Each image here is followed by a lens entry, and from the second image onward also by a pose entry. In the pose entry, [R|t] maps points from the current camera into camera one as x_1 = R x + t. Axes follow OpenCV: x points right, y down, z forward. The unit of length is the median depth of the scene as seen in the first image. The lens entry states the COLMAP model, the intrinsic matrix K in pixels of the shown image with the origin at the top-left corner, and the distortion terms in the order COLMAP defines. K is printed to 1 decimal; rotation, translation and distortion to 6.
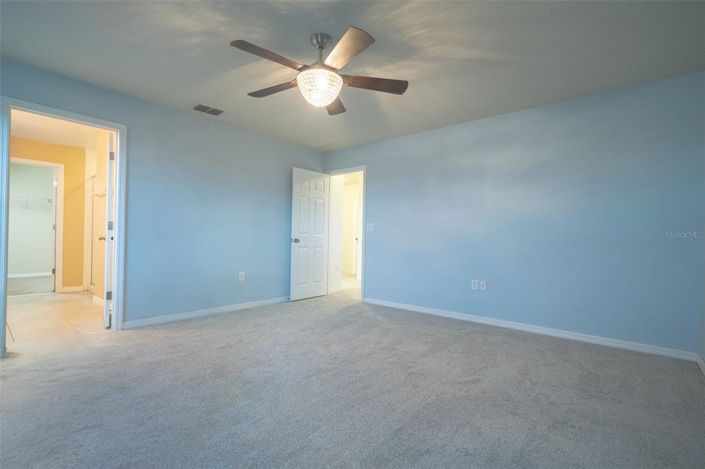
lens RADIAL K [[322.7, 0, 352.0], [0, 322.7, 234.2], [0, 0, 1]] dist [-0.003528, -0.001120]
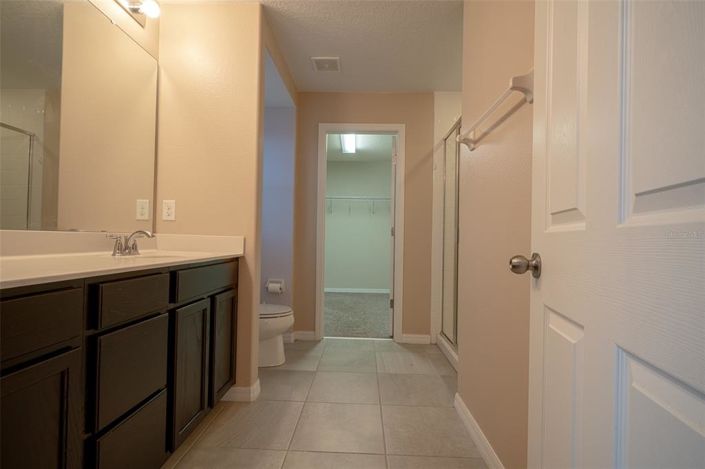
lens RADIAL K [[322.7, 0, 353.2], [0, 322.7, 235.5], [0, 0, 1]] dist [-0.003528, -0.001120]
pose [[0.621036, -0.011616, -0.783696, -0.476619], [-0.006744, 0.999774, -0.020162, -0.001050], [0.783753, 0.017807, 0.620817, 0.542550]]
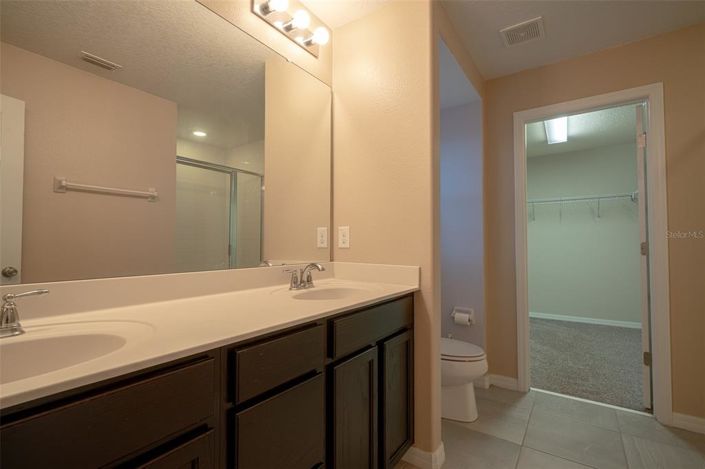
lens RADIAL K [[322.7, 0, 349.2], [0, 322.7, 234.1], [0, 0, 1]] dist [-0.003528, -0.001120]
pose [[0.083557, -0.043930, -0.995534, -0.538016], [0.003205, 0.999035, -0.043815, -0.022433], [0.996498, 0.000470, 0.083617, 0.579023]]
